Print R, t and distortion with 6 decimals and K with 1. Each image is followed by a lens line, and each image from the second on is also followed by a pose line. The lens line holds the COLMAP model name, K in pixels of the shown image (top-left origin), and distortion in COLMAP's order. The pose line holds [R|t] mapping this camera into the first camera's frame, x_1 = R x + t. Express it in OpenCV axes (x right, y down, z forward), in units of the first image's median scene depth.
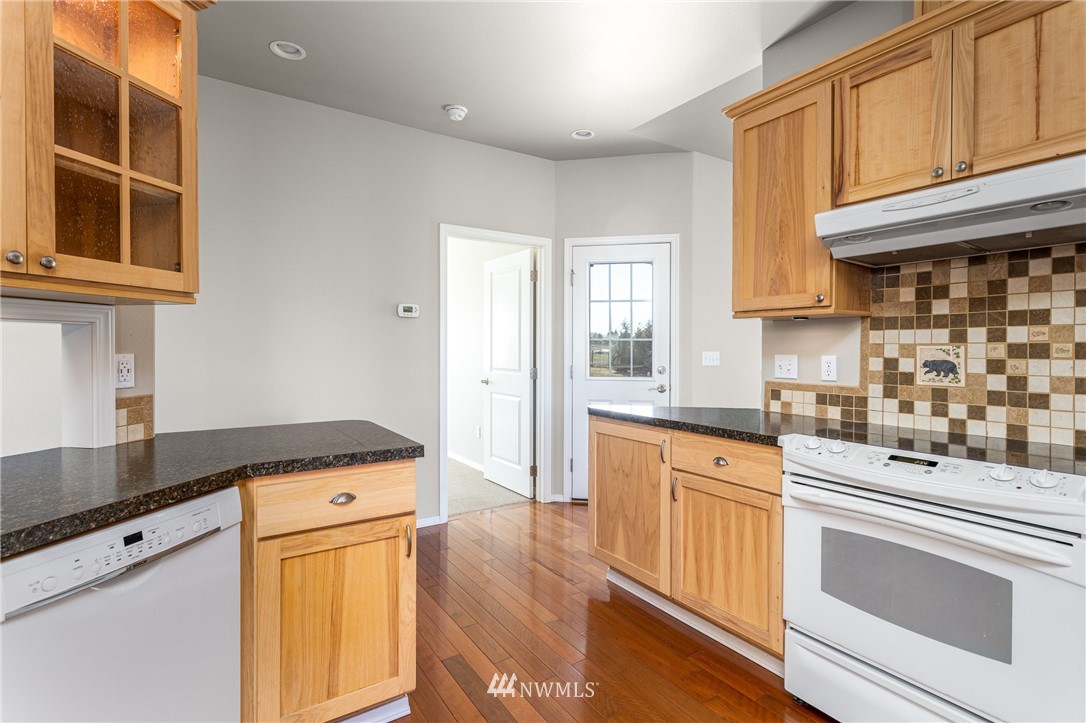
lens RADIAL K [[521.2, 0, 541.6], [0, 521.2, 349.5], [0, 0, 1]] dist [0.000293, 0.000647]
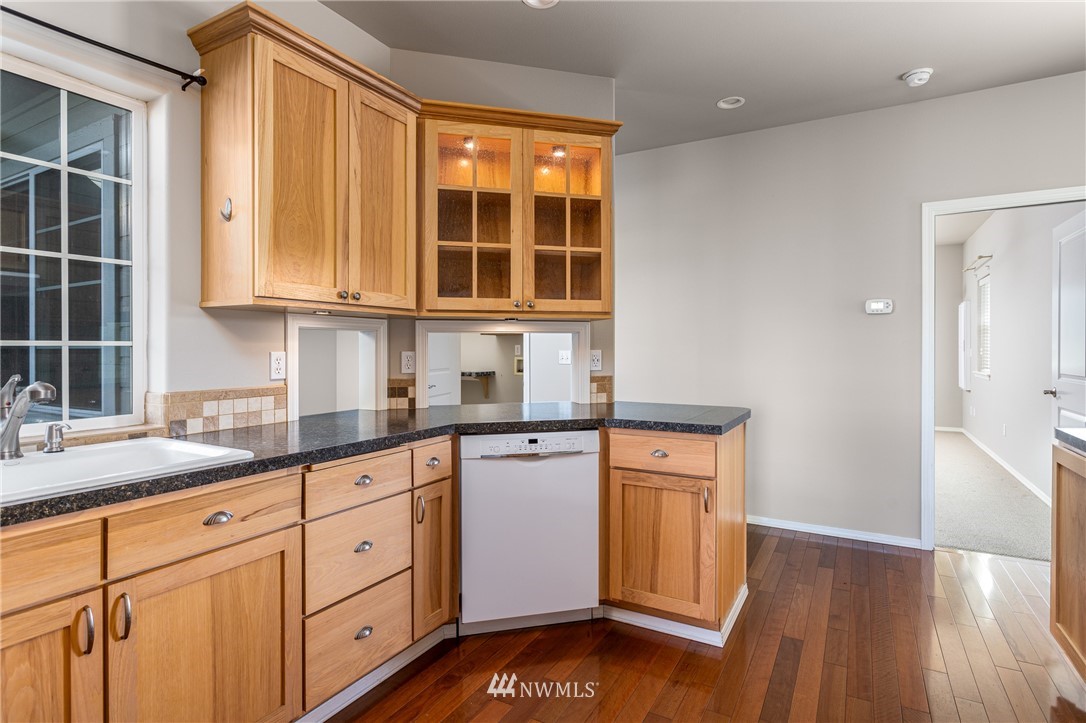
lens RADIAL K [[555.3, 0, 547.3], [0, 555.3, 346.4], [0, 0, 1]] dist [-0.000296, -0.000202]
pose [[0.459510, -0.003557, -0.888166, 0.802273], [-0.001411, 0.999988, -0.004735, 0.005764], [0.888172, 0.003429, 0.459499, 0.048614]]
